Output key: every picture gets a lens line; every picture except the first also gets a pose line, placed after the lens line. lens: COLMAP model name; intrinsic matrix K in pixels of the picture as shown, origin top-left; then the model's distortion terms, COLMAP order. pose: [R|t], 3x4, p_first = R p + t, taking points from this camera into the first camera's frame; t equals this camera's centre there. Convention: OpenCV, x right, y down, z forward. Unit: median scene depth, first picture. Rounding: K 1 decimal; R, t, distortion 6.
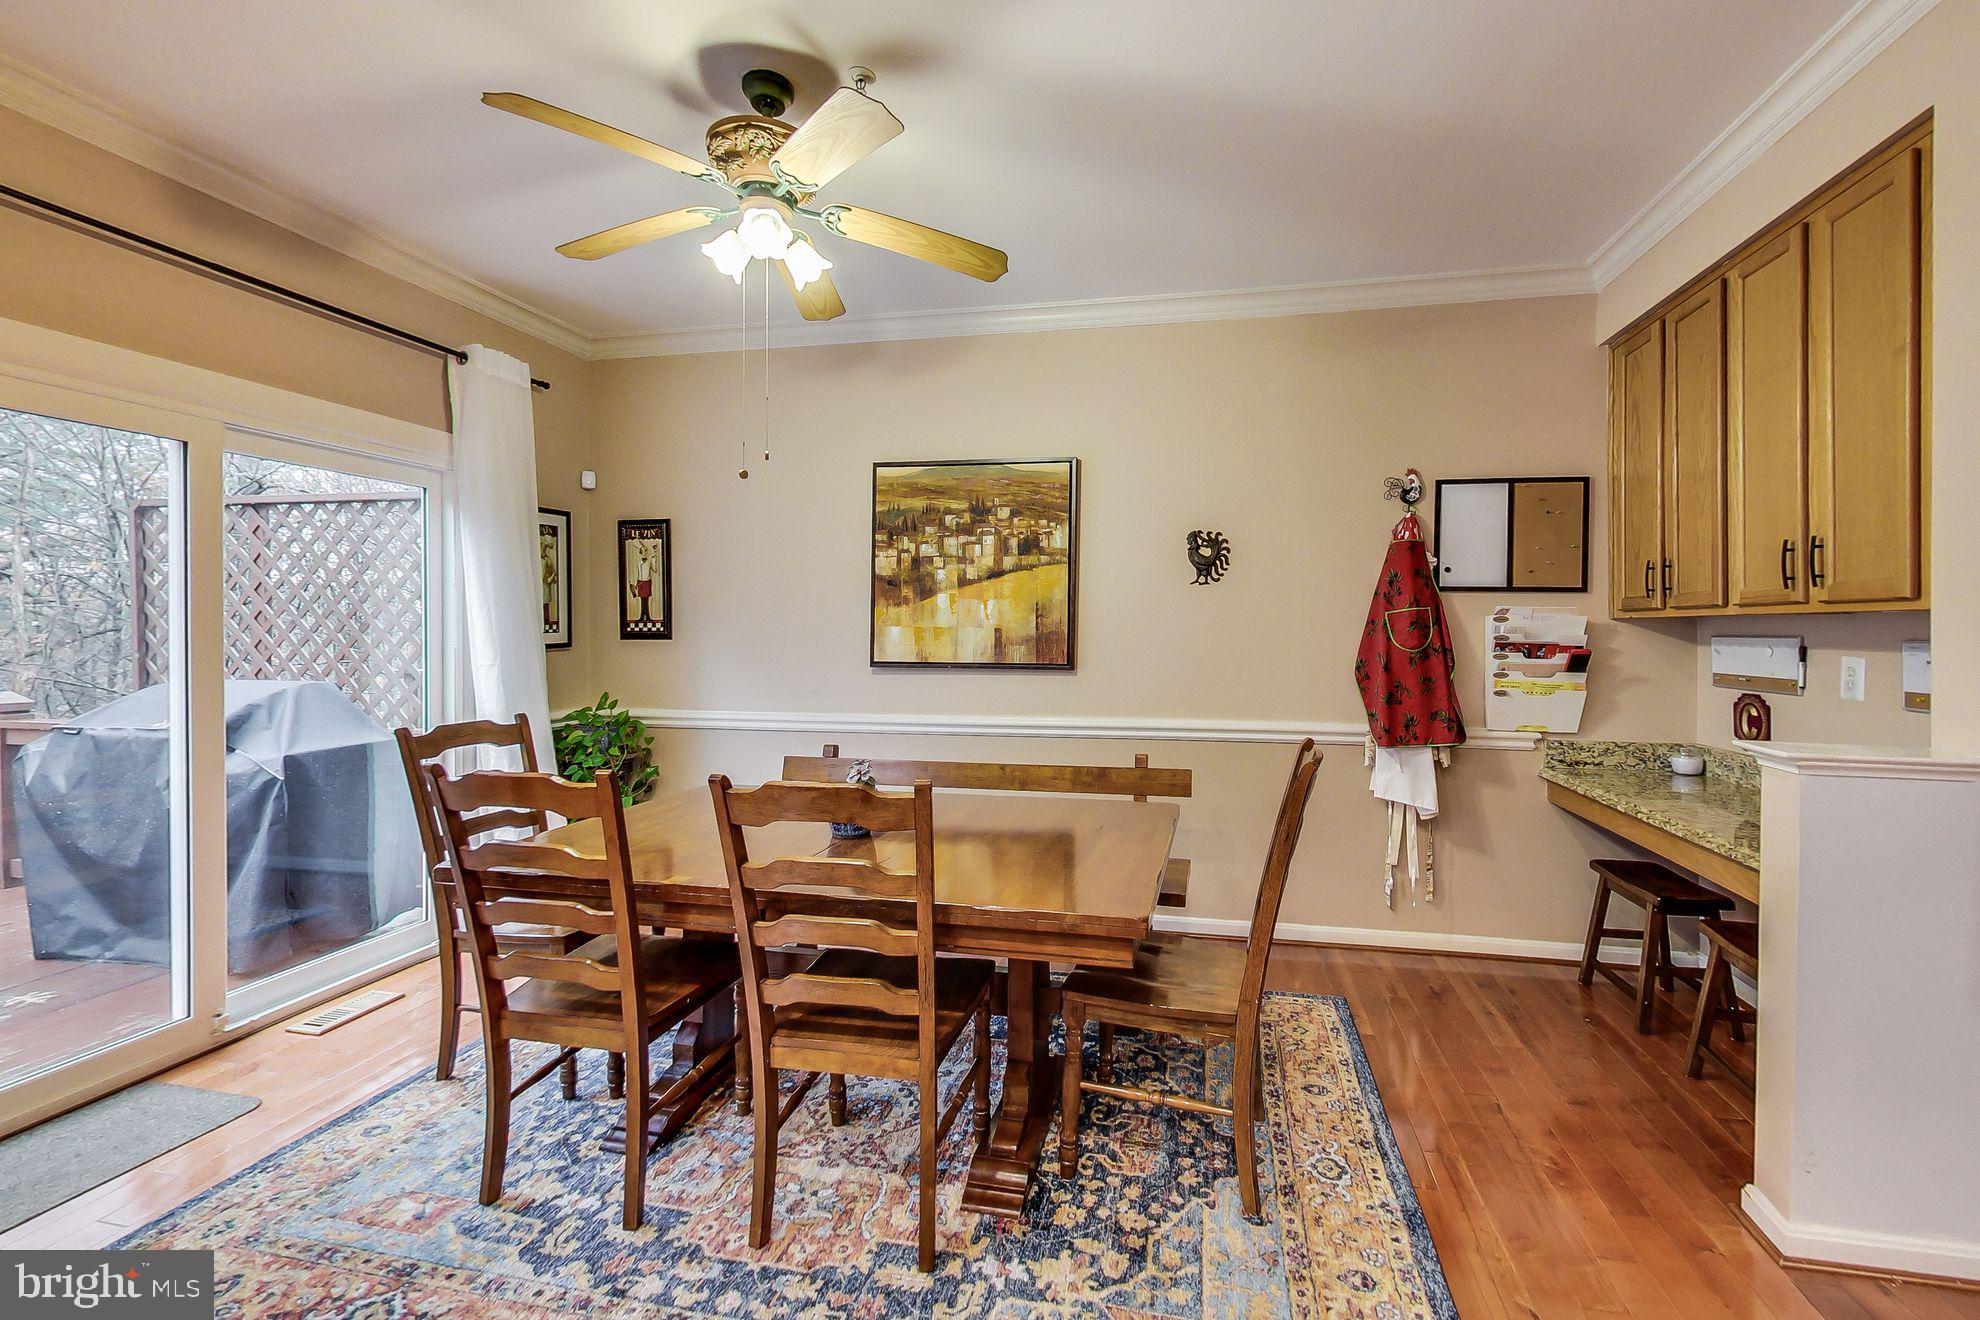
lens RADIAL K [[823.0, 0, 1081.8], [0, 823.0, 637.7], [0, 0, 1]] dist [-0.001364, -0.000027]
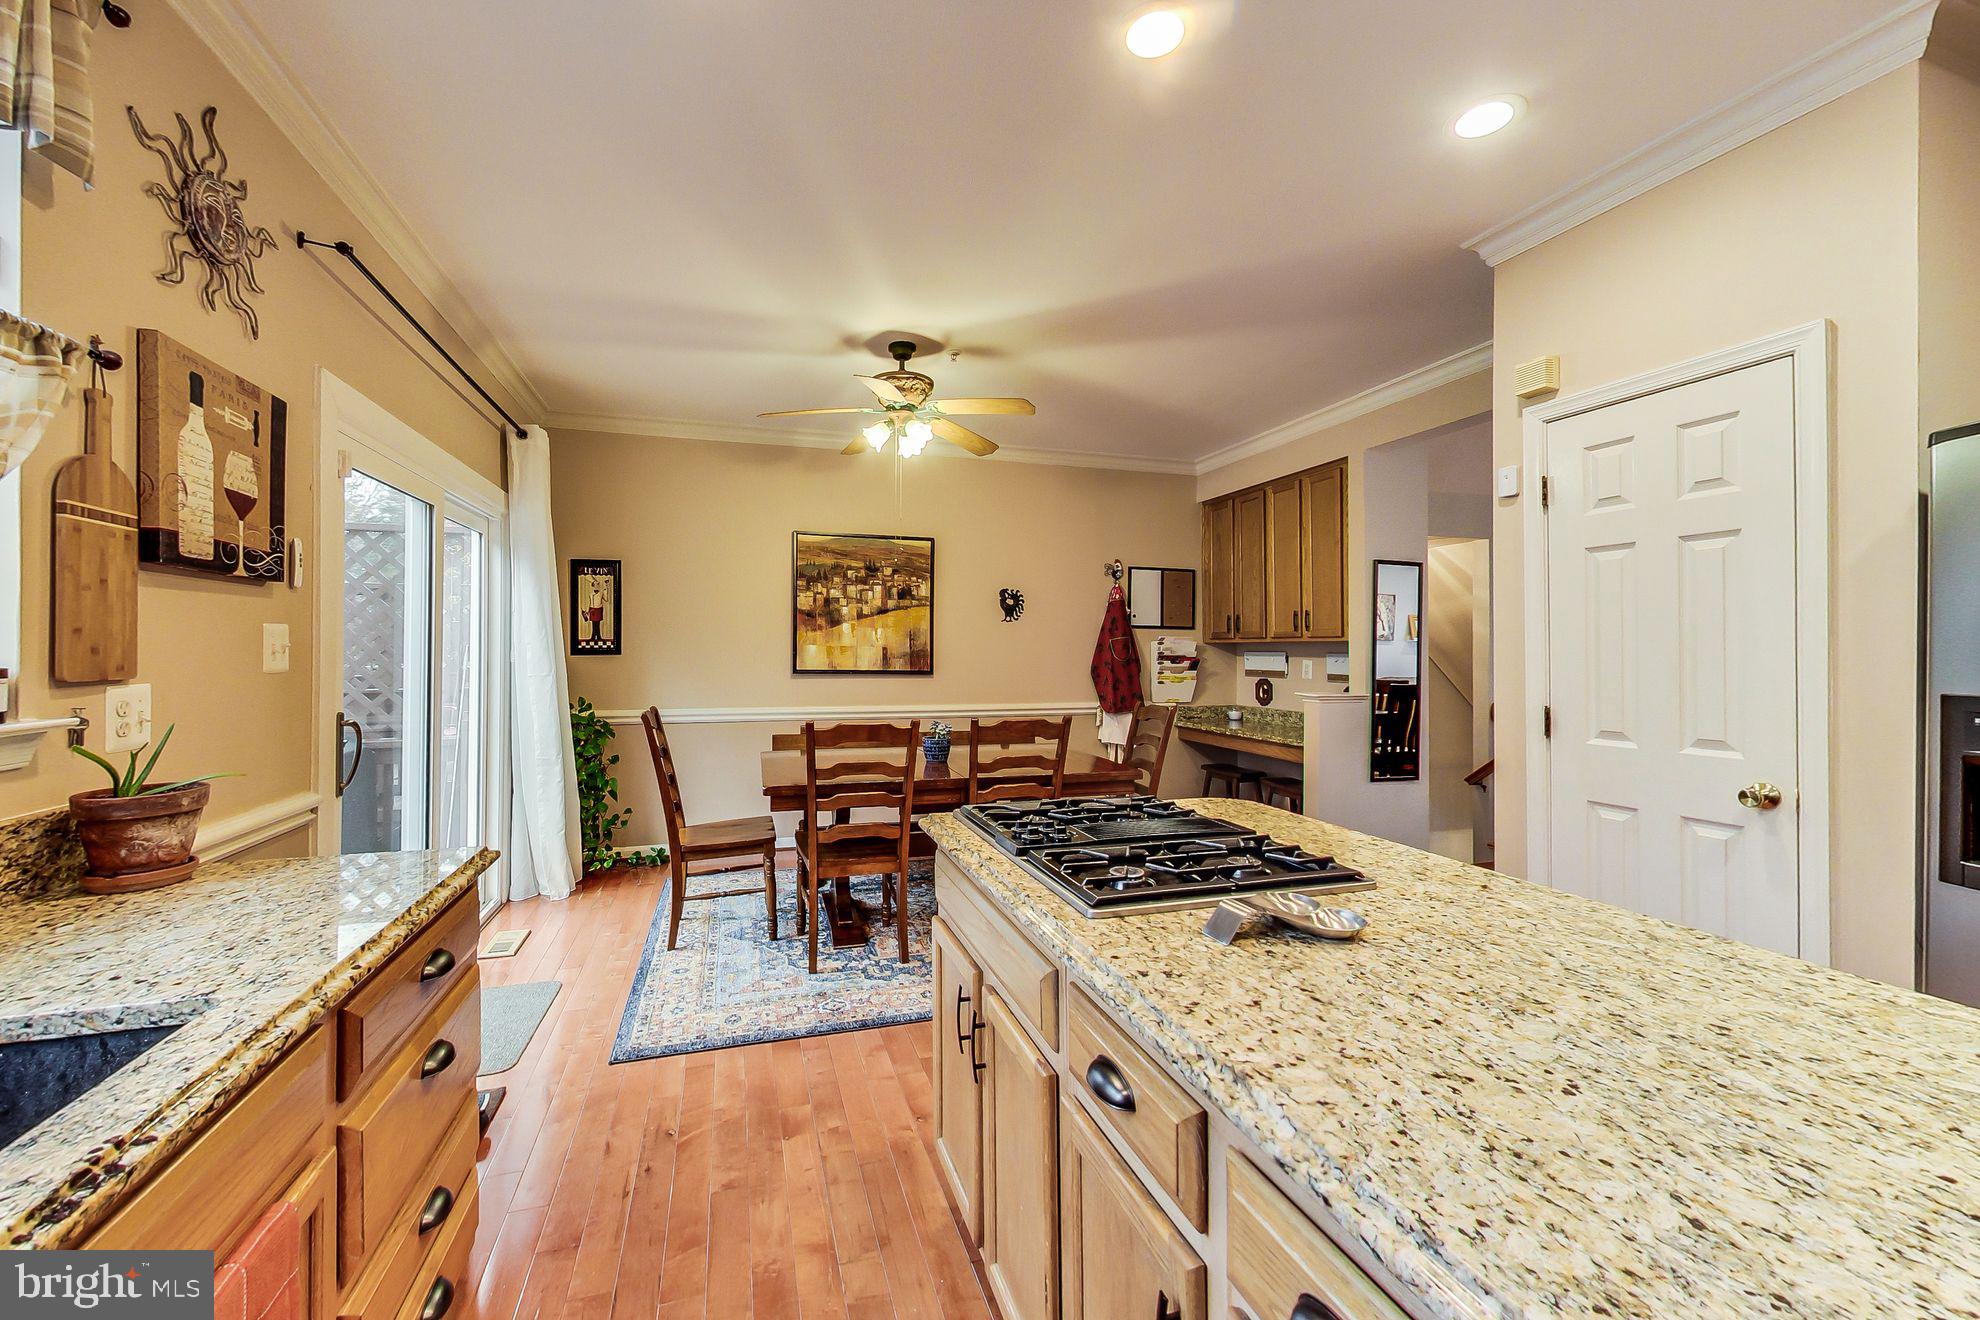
lens RADIAL K [[753.3, 0, 999.4], [0, 753.3, 645.2], [0, 0, 1]] dist [-0.022967, -0.000003]
pose [[0.879211, 0.002853, 0.476425, -0.620855], [0.003161, 0.999925, -0.011822, 0.001719], [-0.476423, 0.011900, 0.879136, -0.335238]]
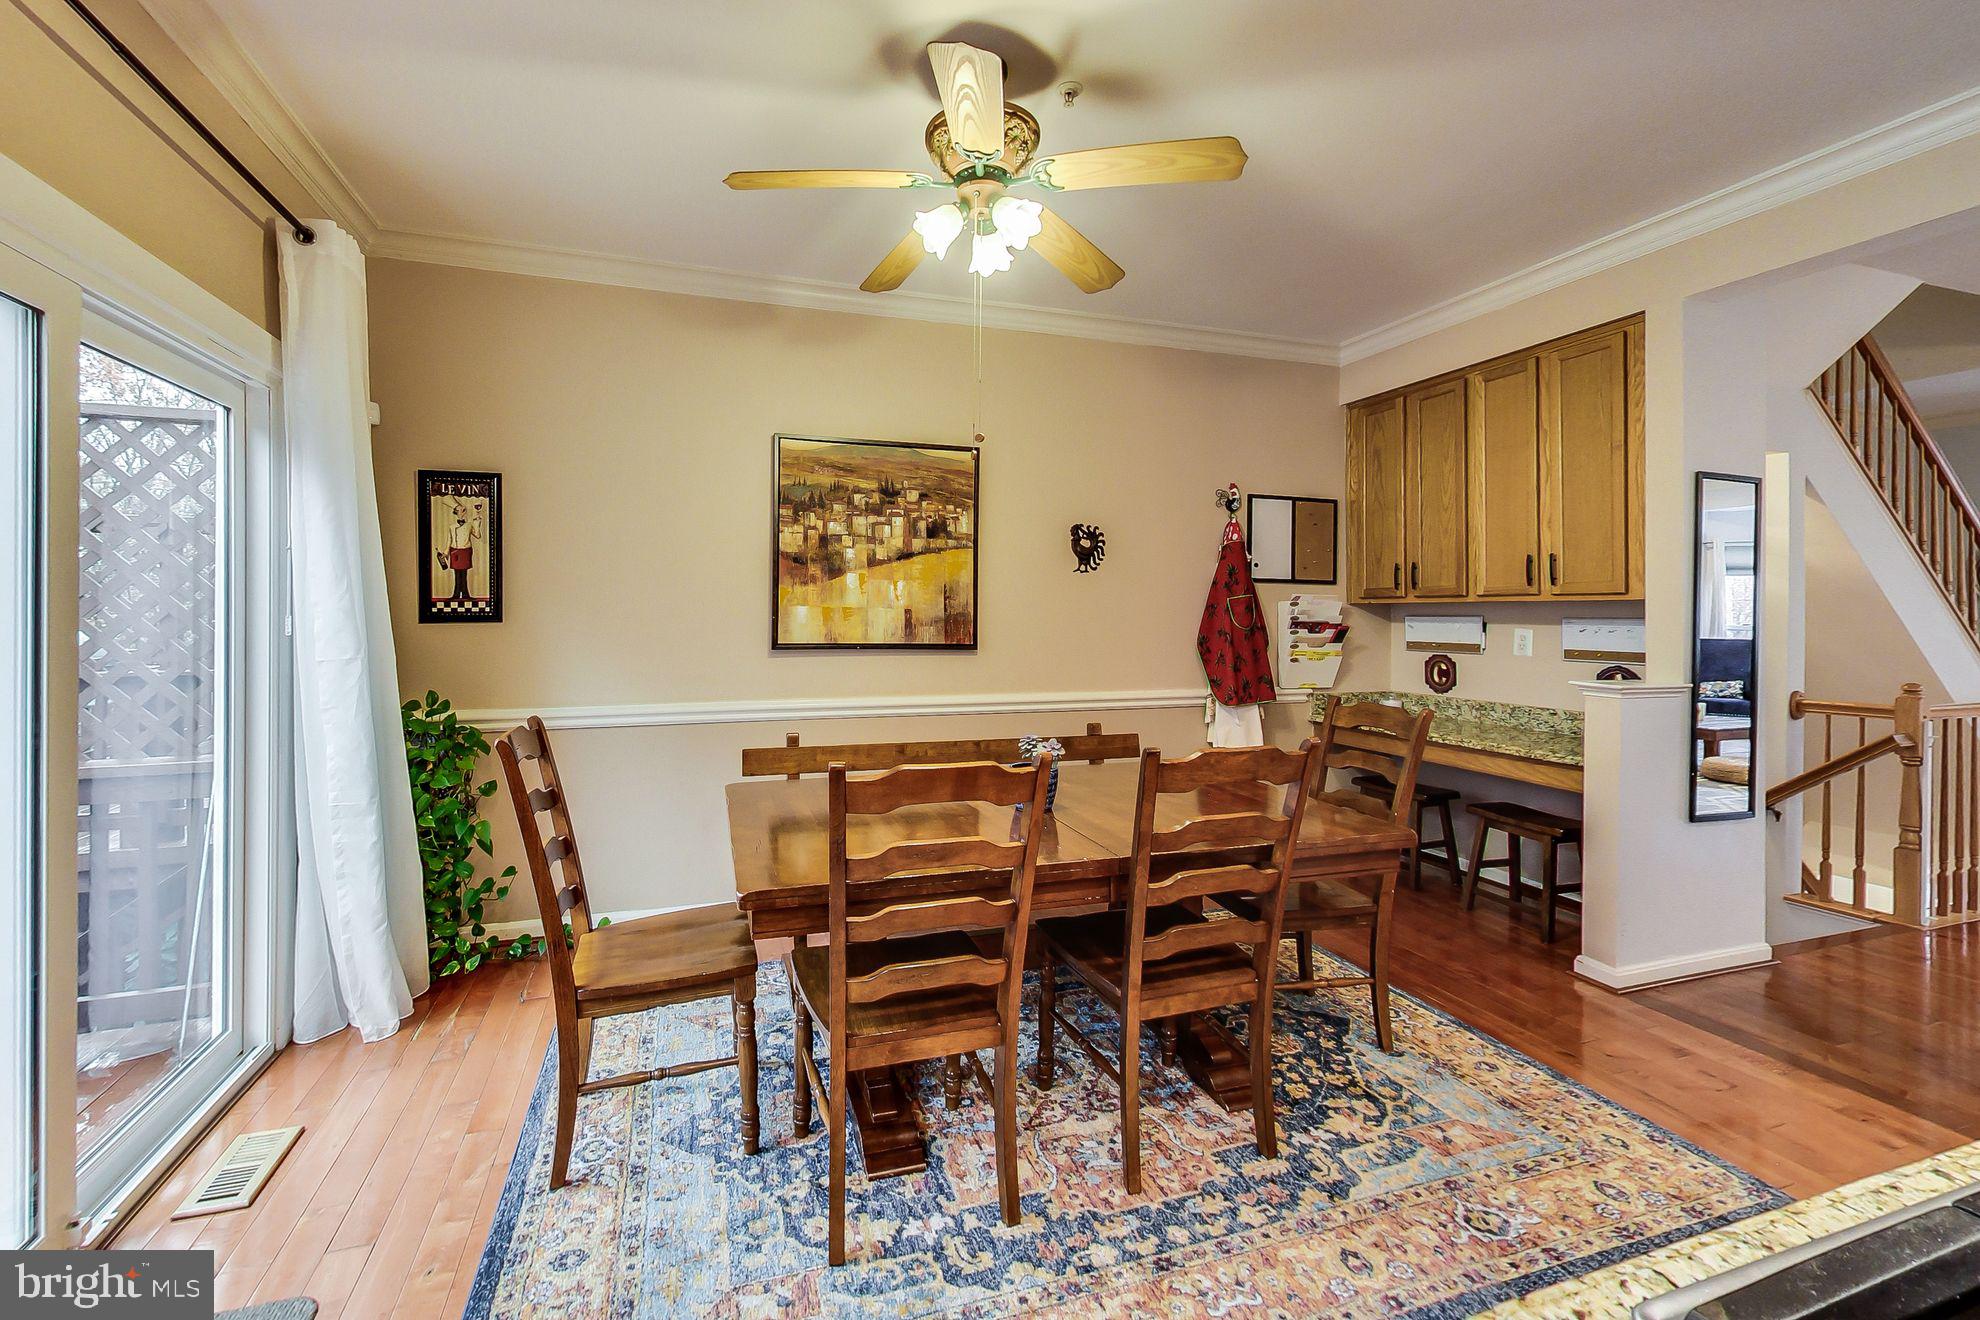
lens RADIAL K [[821.9, 0, 982.0], [0, 821.9, 609.0], [0, 0, 1]] dist [-0.001805, -0.000199]
pose [[0.875193, 0.002257, 0.483769, -0.552578], [0.002581, 0.999953, -0.009335, -0.002591], [-0.483767, 0.009418, 0.875146, 0.080853]]
